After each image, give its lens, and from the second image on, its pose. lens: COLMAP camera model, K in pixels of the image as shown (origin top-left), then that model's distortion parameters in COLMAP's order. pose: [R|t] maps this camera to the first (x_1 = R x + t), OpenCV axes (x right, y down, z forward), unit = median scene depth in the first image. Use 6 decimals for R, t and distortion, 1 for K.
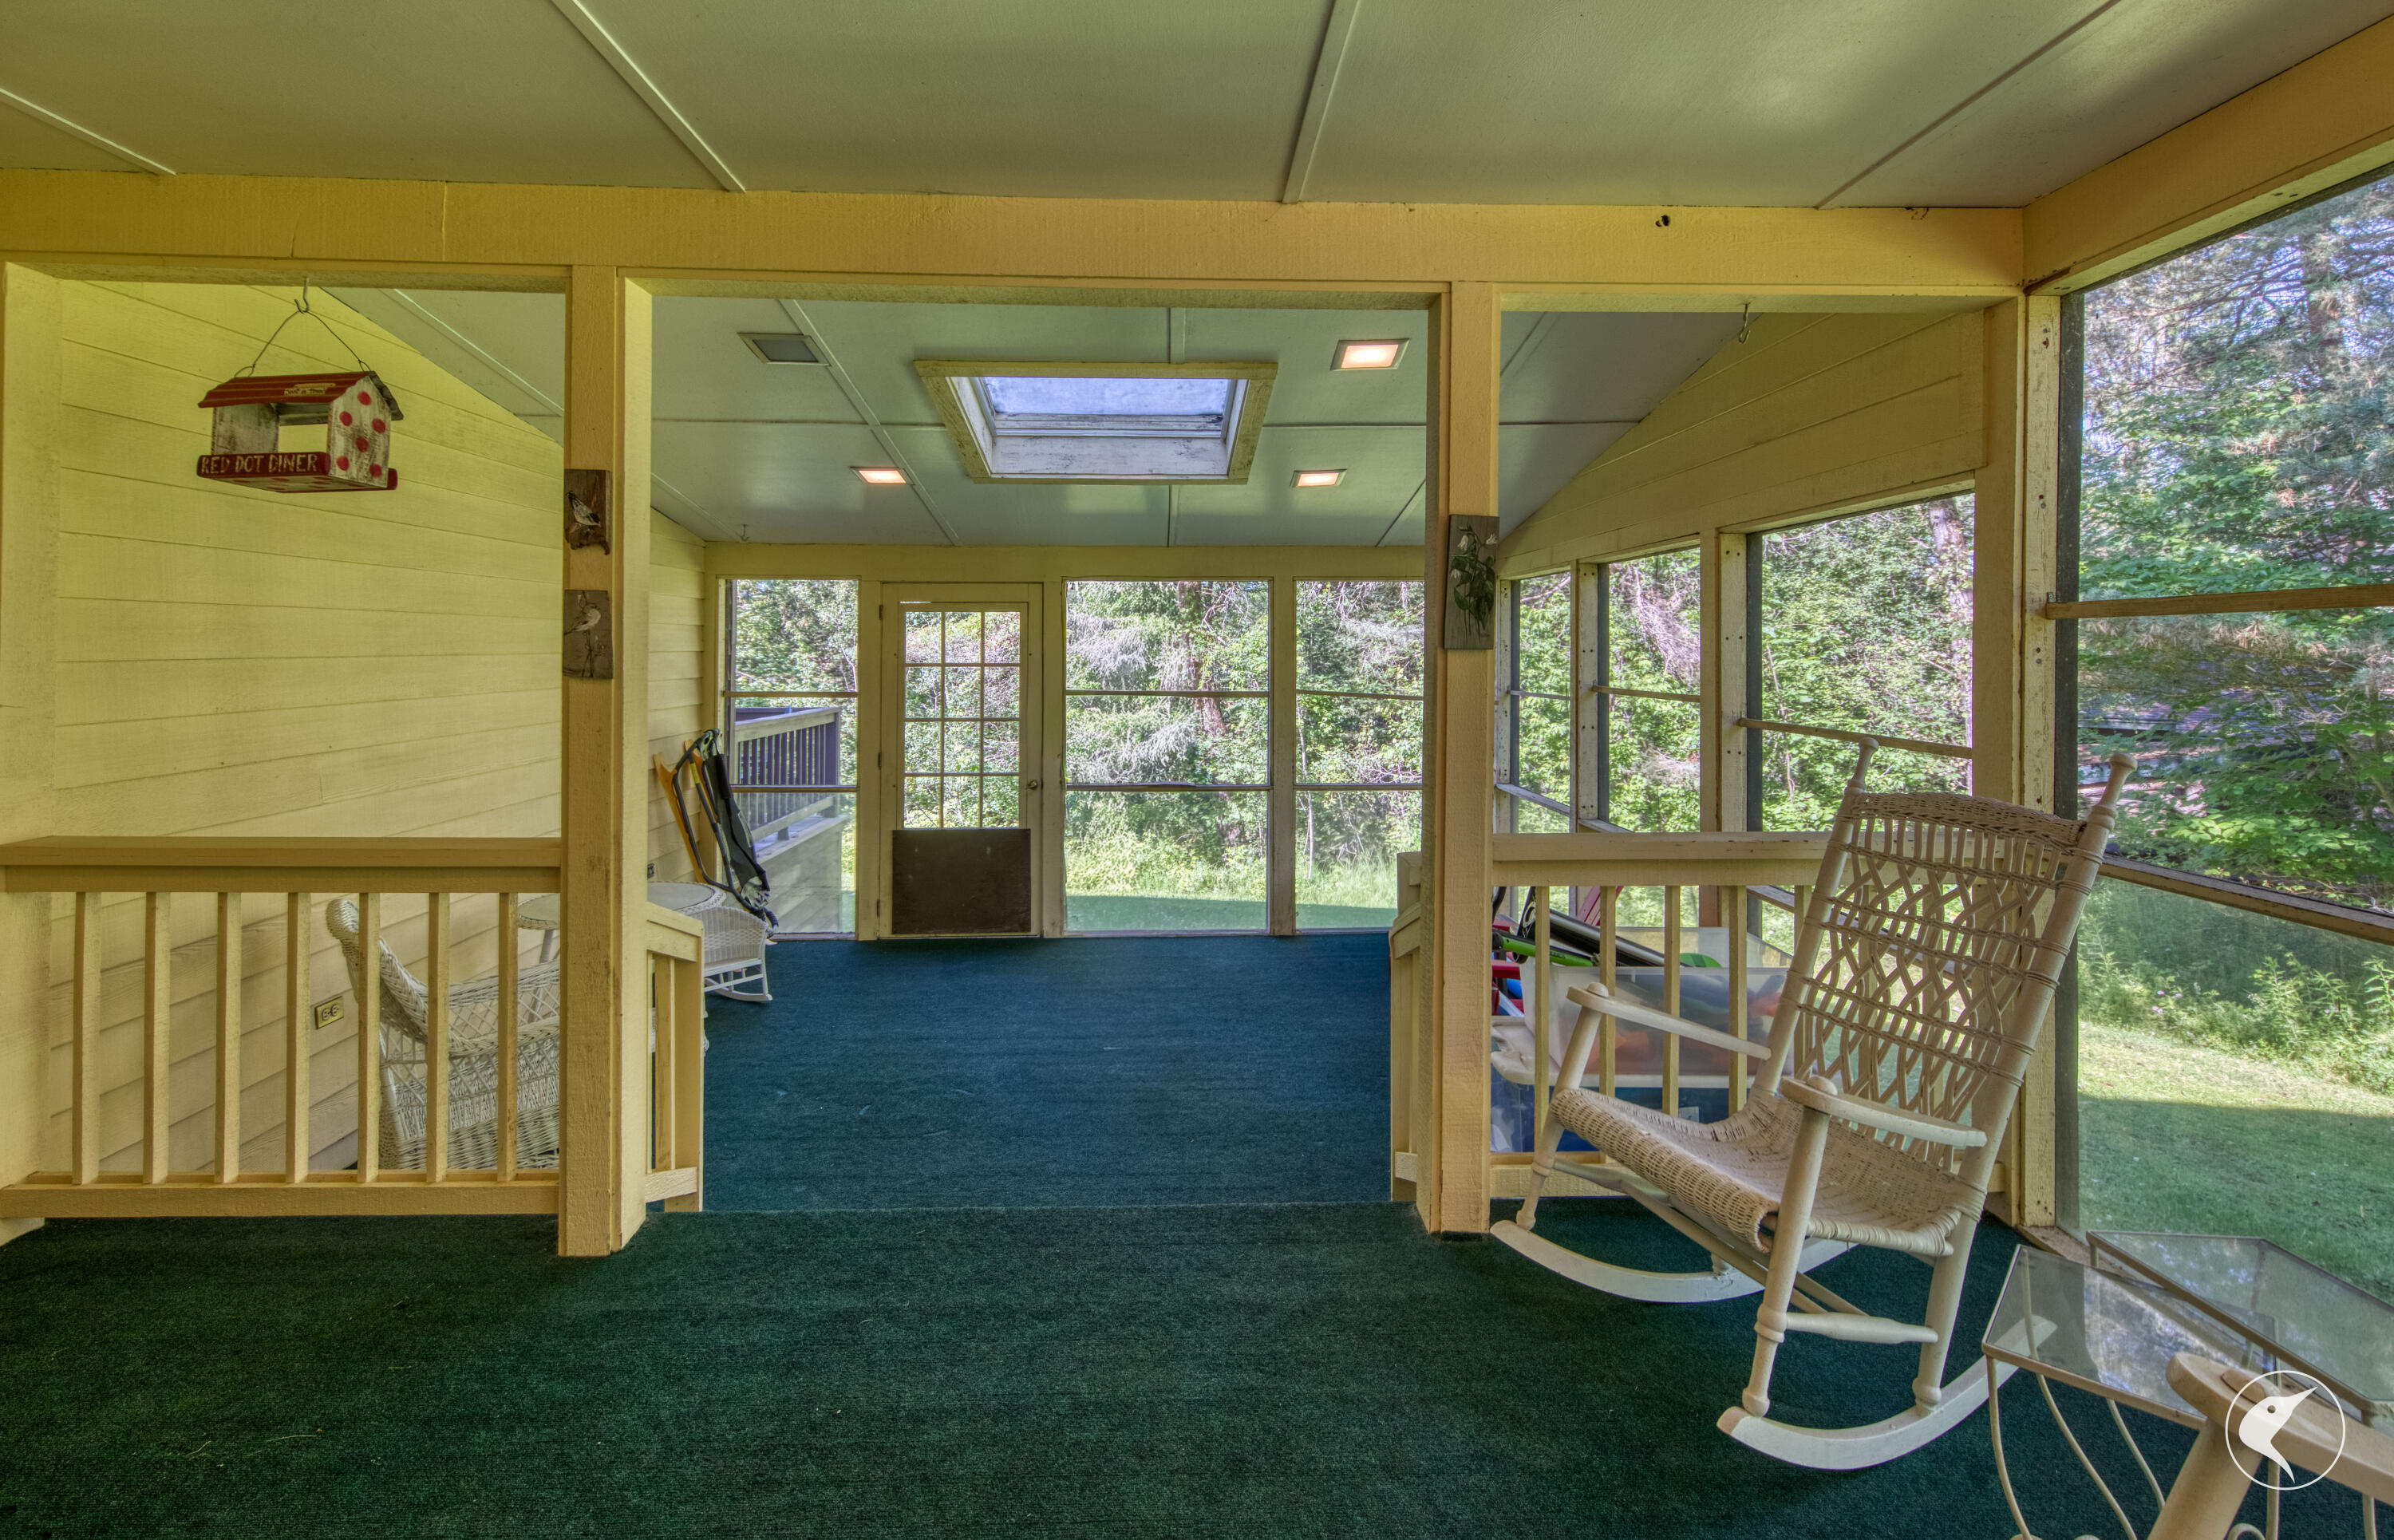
lens RADIAL K [[1055.8, 0, 1192.6], [0, 1055.8, 646.8], [0, 0, 1]] dist [0.003232, 0.000044]
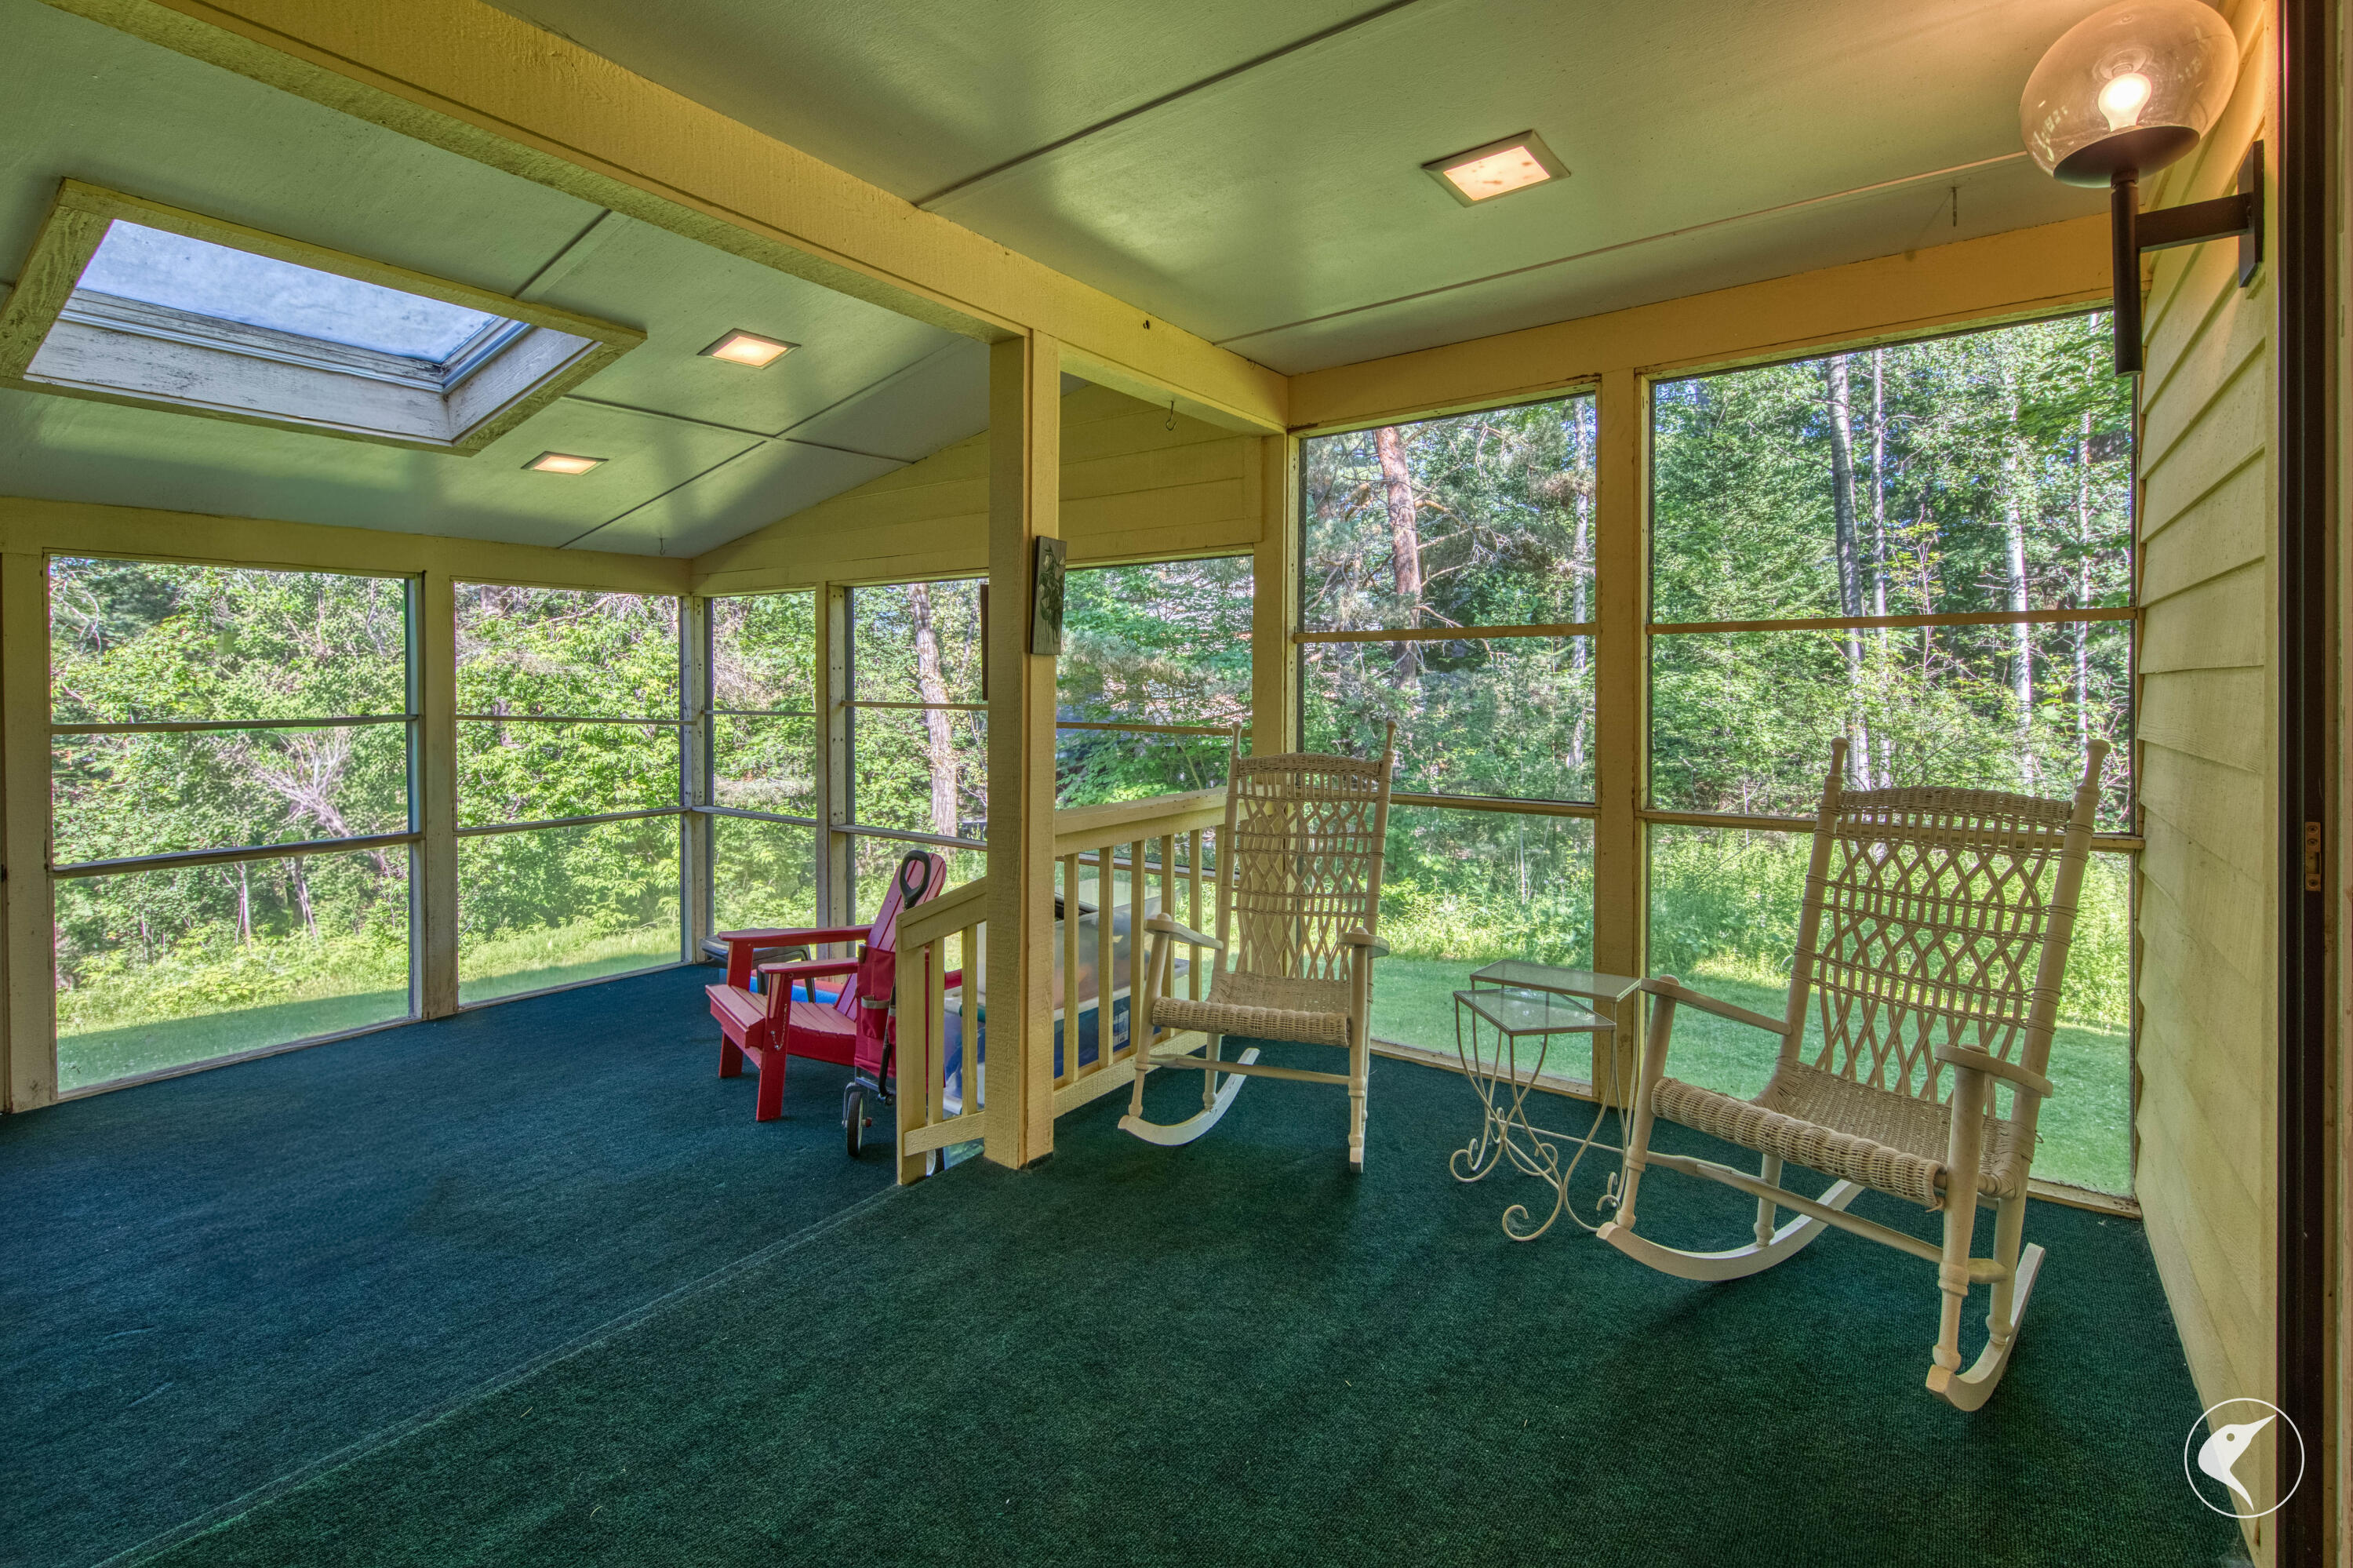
lens RADIAL K [[1041.4, 0, 1177.0], [0, 1041.4, 697.0], [0, 0, 1]] dist [-0.003345, -0.000842]
pose [[0.618704, -0.011475, 0.785540, -0.344181], [-0.004900, 0.999818, 0.018465, 0.017162], [-0.785609, -0.015273, 0.618535, 0.116248]]
